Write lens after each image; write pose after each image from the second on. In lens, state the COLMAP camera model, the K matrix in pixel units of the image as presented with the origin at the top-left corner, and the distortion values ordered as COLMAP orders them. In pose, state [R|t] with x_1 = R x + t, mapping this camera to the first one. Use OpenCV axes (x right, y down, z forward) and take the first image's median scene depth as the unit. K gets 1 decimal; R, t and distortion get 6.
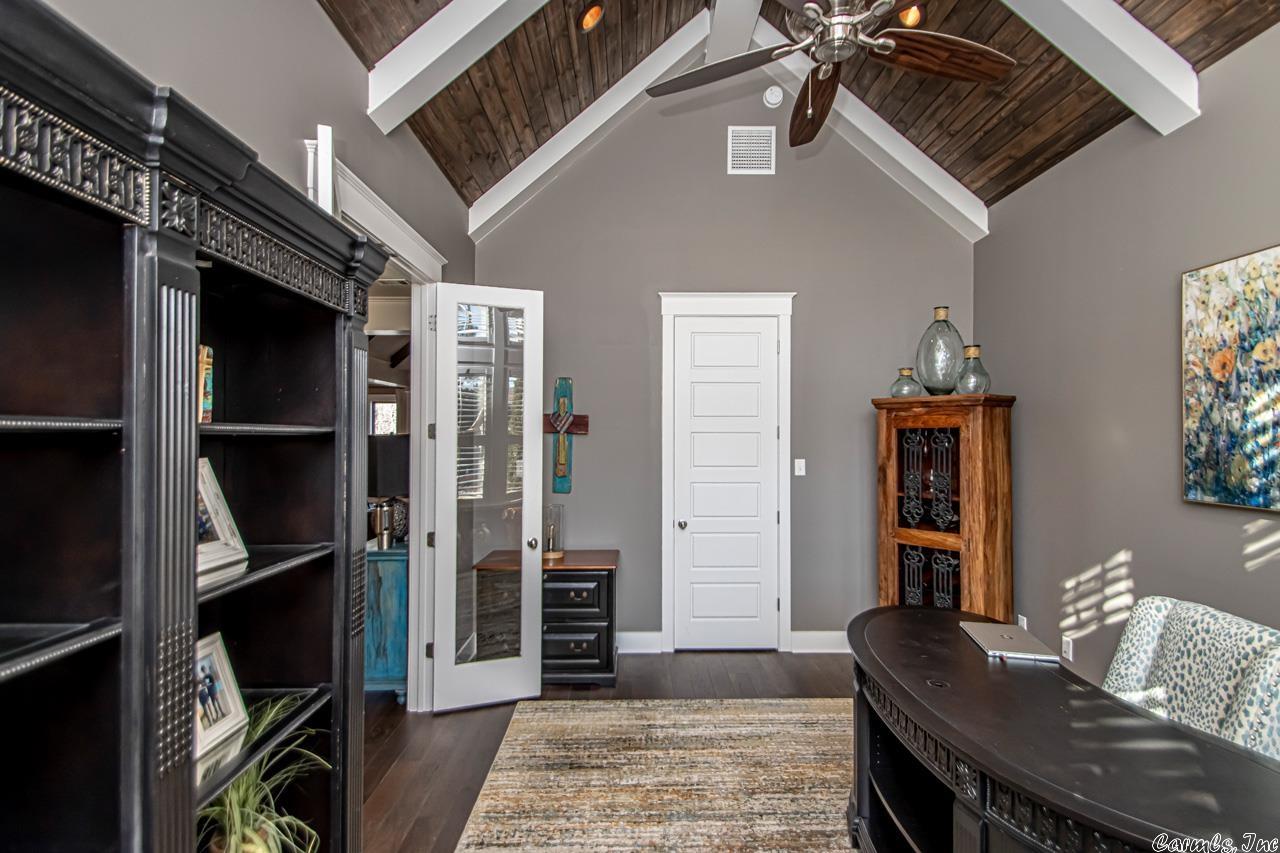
lens RADIAL K [[594.3, 0, 637.5], [0, 594.3, 426.7], [0, 0, 1]] dist [0.012286, -0.013197]
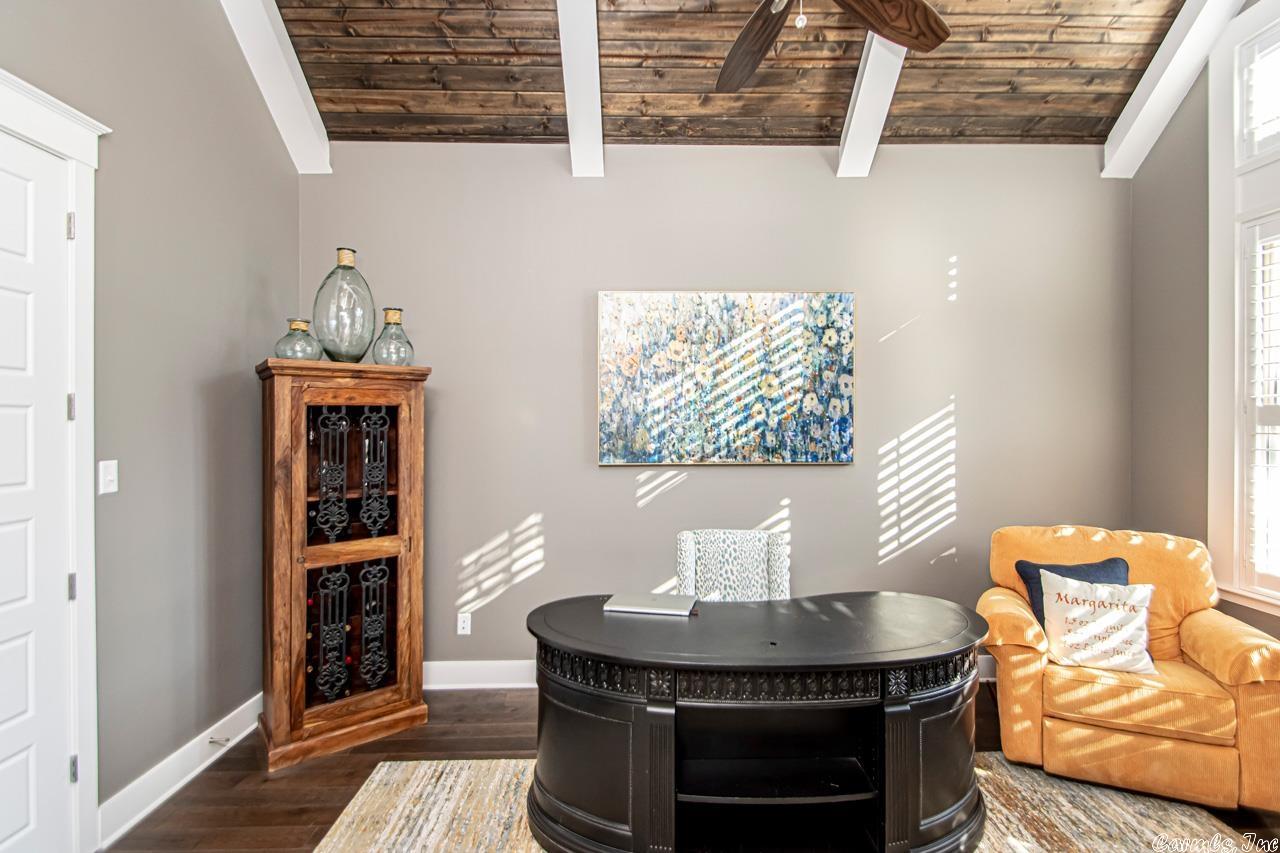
lens RADIAL K [[594.3, 0, 638.2], [0, 594.3, 426.8], [0, 0, 1]] dist [0.012286, -0.013197]
pose [[-0.020857, -0.009617, 0.999736, -0.406928], [-0.010067, 0.999905, 0.009409, 0.027441], [-0.999732, -0.009868, -0.020952, 0.954121]]
